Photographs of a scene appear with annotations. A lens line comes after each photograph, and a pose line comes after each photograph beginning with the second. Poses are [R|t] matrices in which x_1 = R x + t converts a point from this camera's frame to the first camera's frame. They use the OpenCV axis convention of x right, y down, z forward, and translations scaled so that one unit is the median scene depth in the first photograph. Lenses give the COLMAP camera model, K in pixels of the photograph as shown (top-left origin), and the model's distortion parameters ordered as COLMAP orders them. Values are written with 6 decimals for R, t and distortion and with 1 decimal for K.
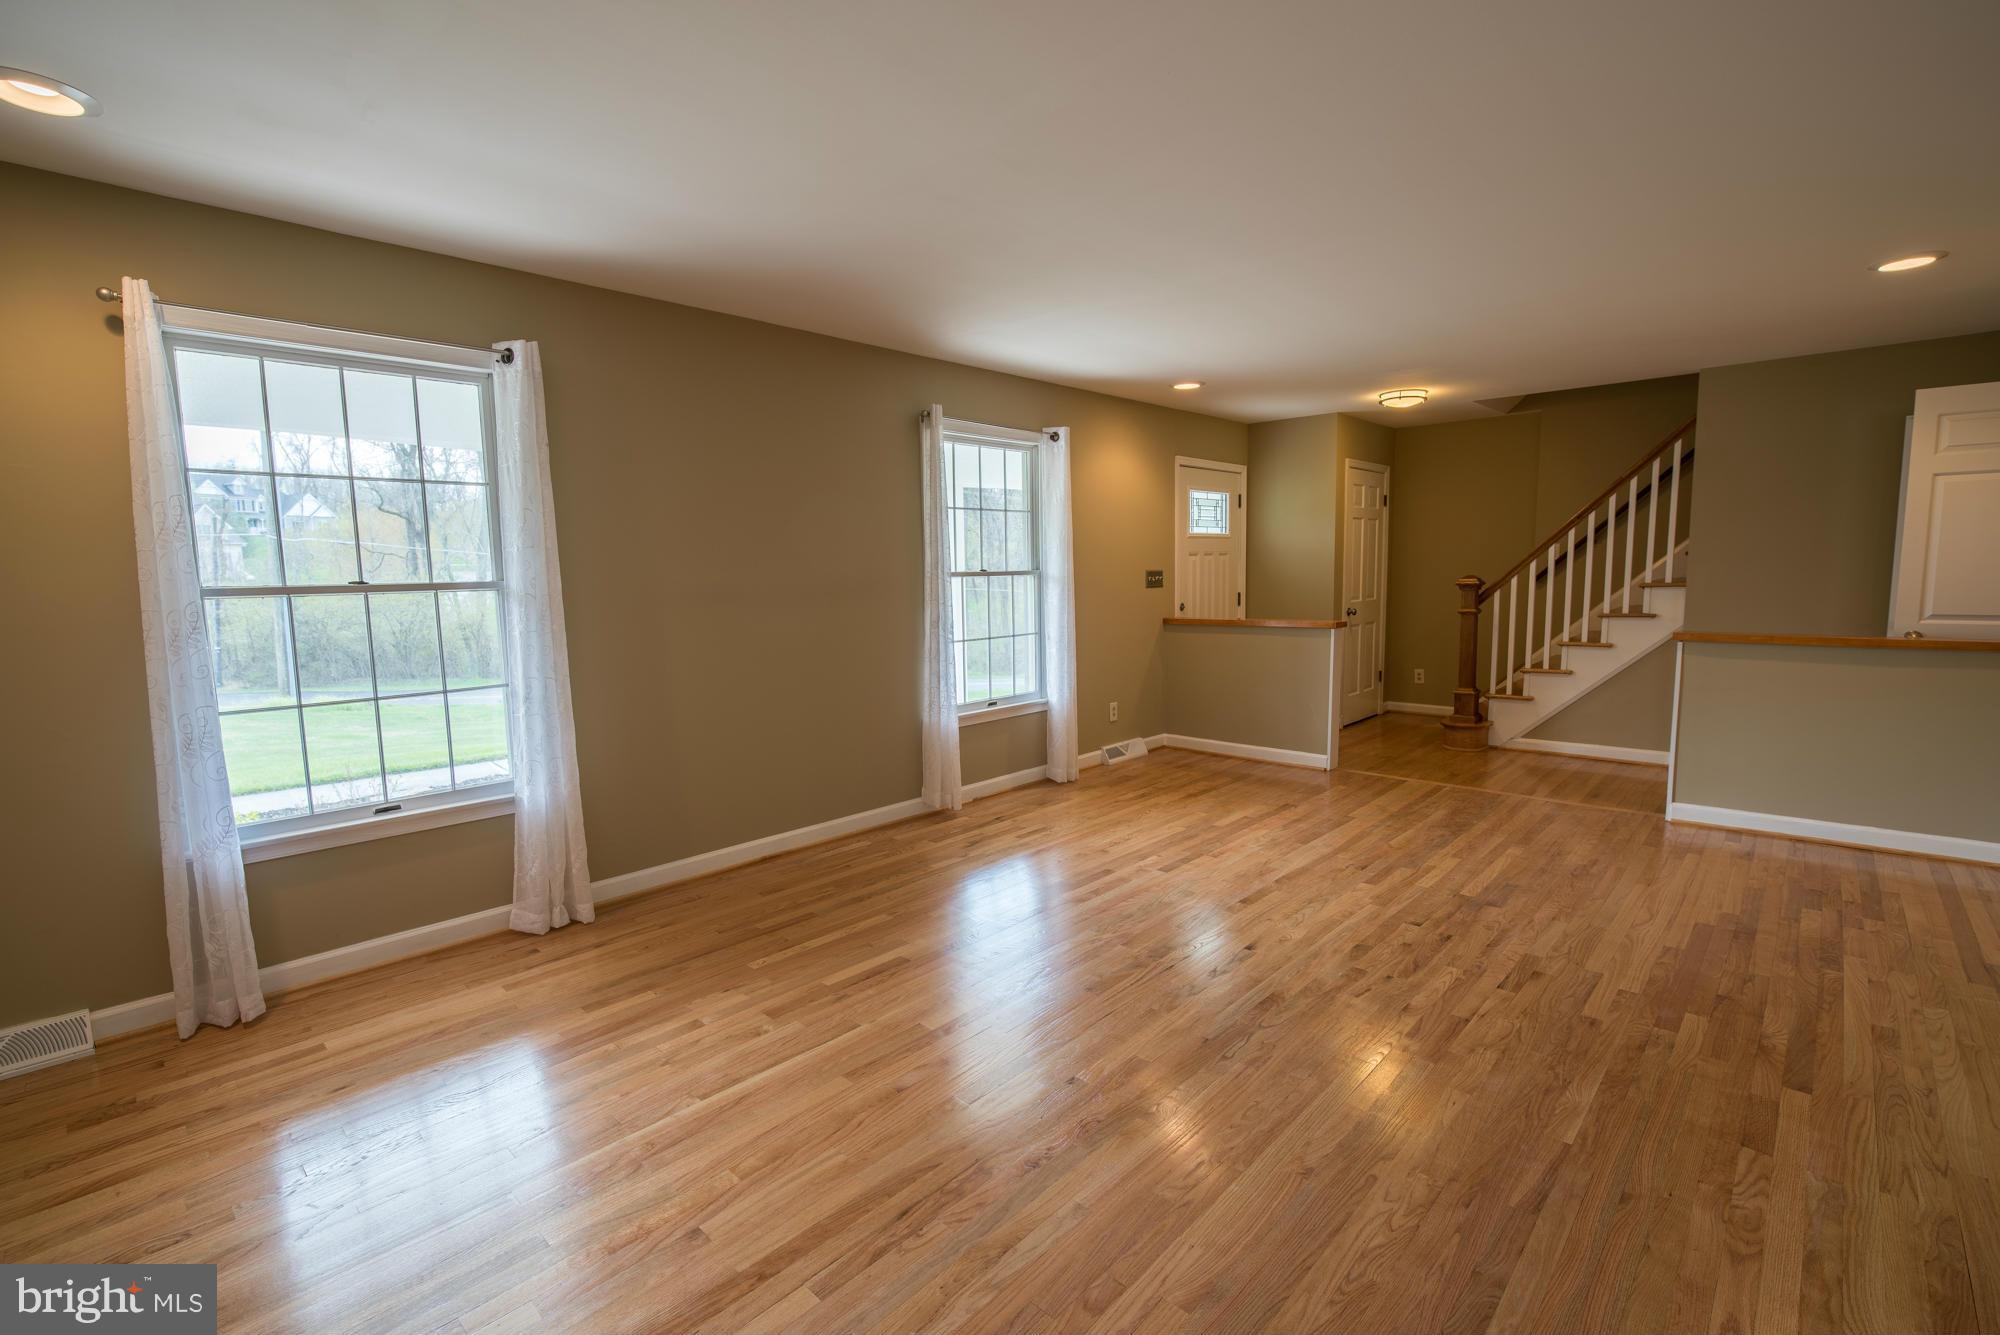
lens RADIAL K [[875.5, 0, 990.7], [0, 875.5, 669.7], [0, 0, 1]] dist [-0.015000, 0.000126]
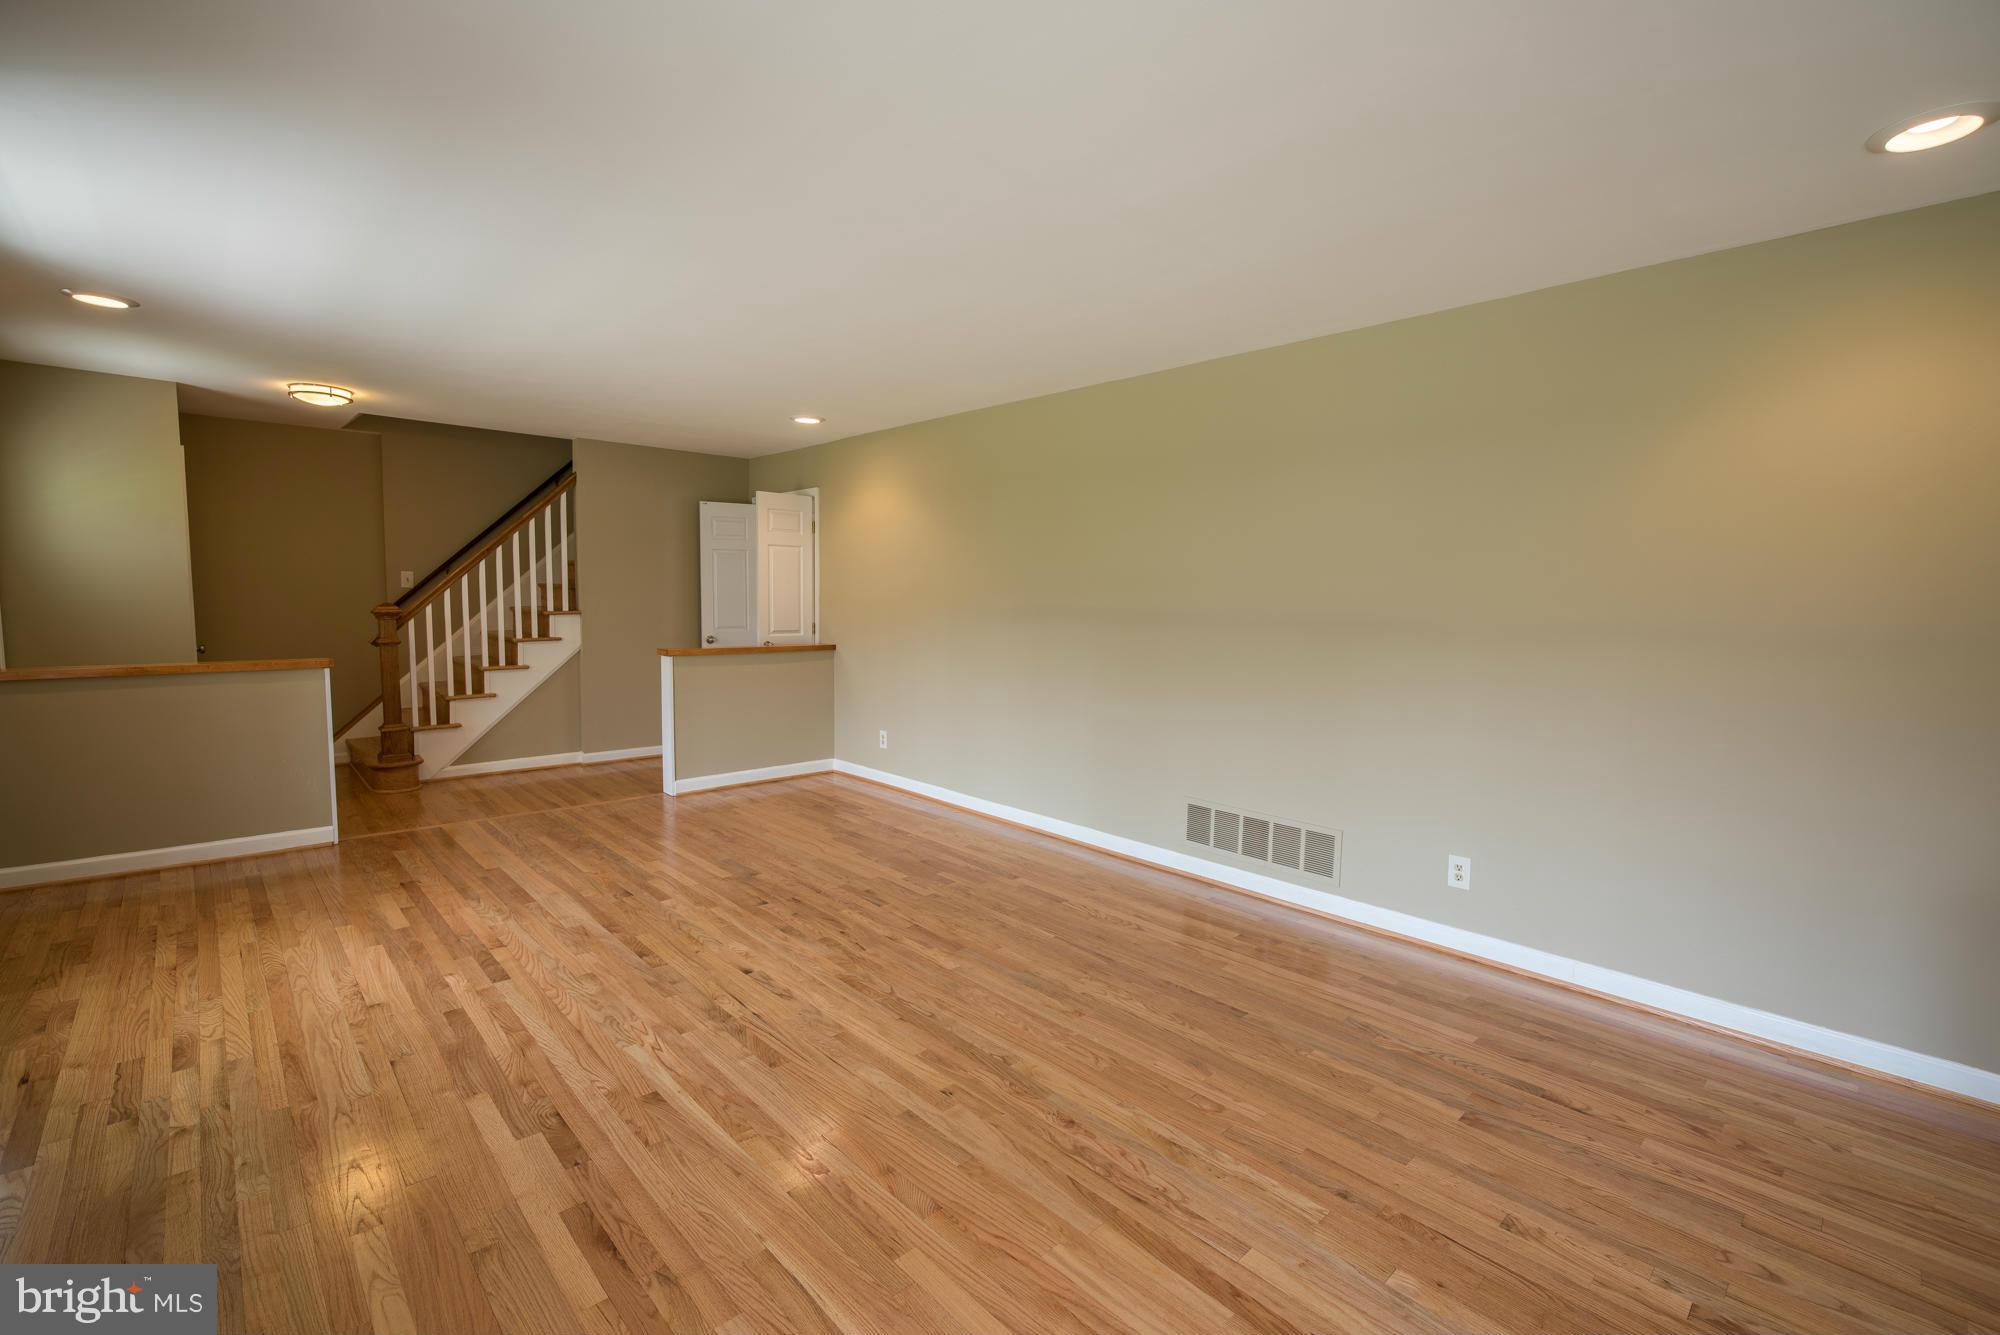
lens RADIAL K [[875.5, 0, 992.4], [0, 875.5, 665.8], [0, 0, 1]] dist [-0.015000, 0.000126]
pose [[0.061040, -0.061841, 0.996218, -0.466437], [0.095780, 0.993836, 0.055825, -0.043822], [-0.993529, 0.092010, 0.066587, 0.428575]]
